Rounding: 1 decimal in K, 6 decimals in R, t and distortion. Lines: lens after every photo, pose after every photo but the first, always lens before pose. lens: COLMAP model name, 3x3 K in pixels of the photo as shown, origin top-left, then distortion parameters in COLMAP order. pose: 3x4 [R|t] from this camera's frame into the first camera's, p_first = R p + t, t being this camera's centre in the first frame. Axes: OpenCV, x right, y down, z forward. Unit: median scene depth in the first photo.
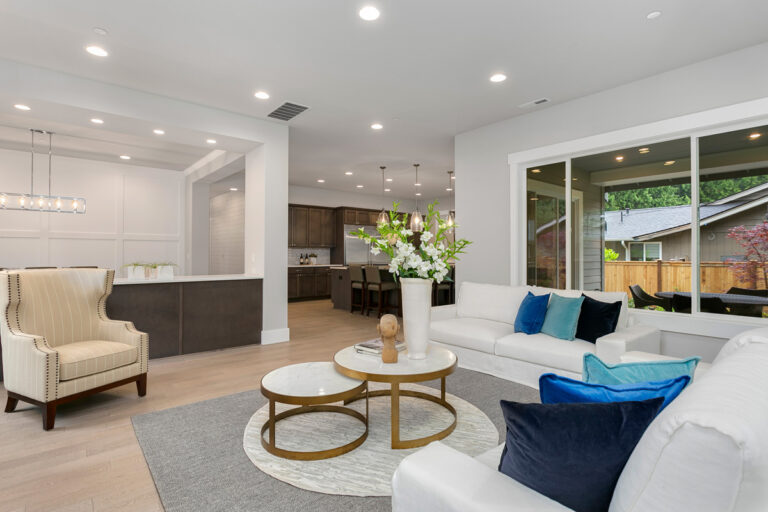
lens RADIAL K [[382.9, 0, 385.3], [0, 382.9, 253.1], [0, 0, 1]] dist [-0.004373, 0.003692]
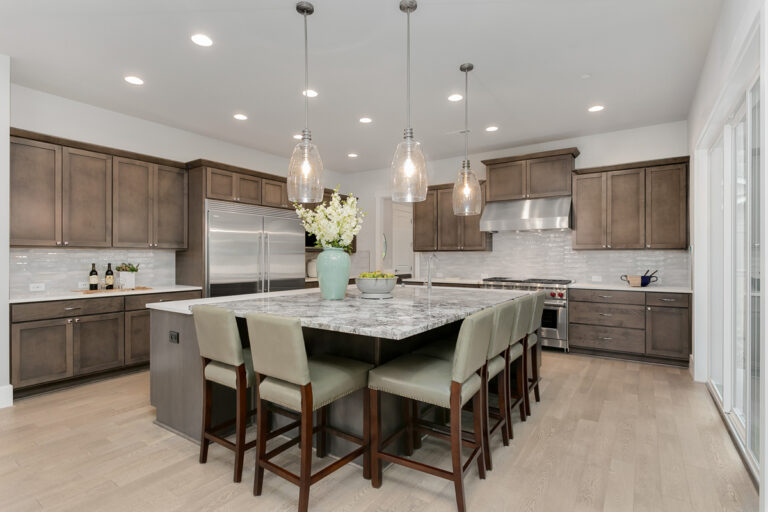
lens RADIAL K [[382.9, 0, 378.3], [0, 382.9, 255.4], [0, 0, 1]] dist [-0.004373, 0.003692]
pose [[0.967811, -0.003472, 0.251654, -0.021936], [0.003528, 0.999994, 0.000228, -0.006817], [-0.251653, 0.000667, 0.967817, 0.515610]]
